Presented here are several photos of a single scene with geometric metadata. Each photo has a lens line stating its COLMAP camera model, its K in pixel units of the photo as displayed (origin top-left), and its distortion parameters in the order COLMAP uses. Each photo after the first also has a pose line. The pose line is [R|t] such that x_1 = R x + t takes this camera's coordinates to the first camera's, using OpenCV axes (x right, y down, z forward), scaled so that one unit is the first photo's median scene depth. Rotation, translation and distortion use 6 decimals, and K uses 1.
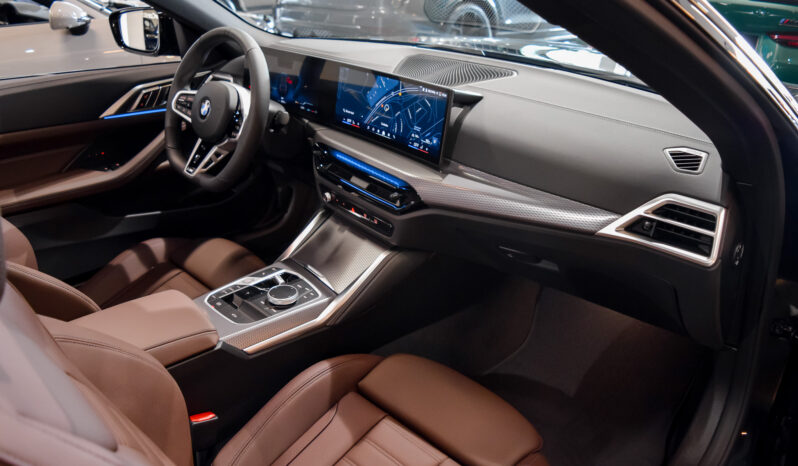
lens RADIAL K [[638.7, 0, 398.6], [0, 638.7, 230.2], [0, 0, 1]] dist [-0.085799, 0.009688]
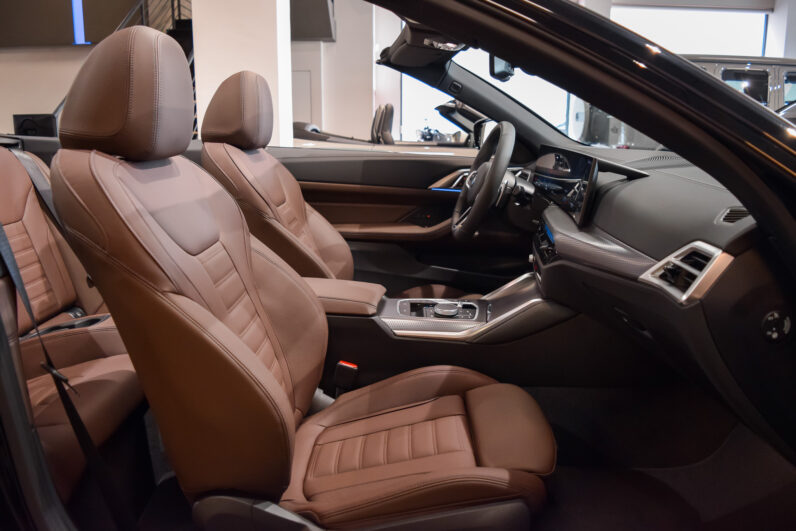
lens RADIAL K [[624.3, 0, 400.7], [0, 624.3, 269.4], [0, 0, 1]] dist [-0.087249, 0.012074]
pose [[0.710156, 0.169212, -0.683407, 0.610777], [-0.301187, 0.950398, -0.077657, 0.156064], [0.636368, 0.260982, 0.725895, 0.028695]]
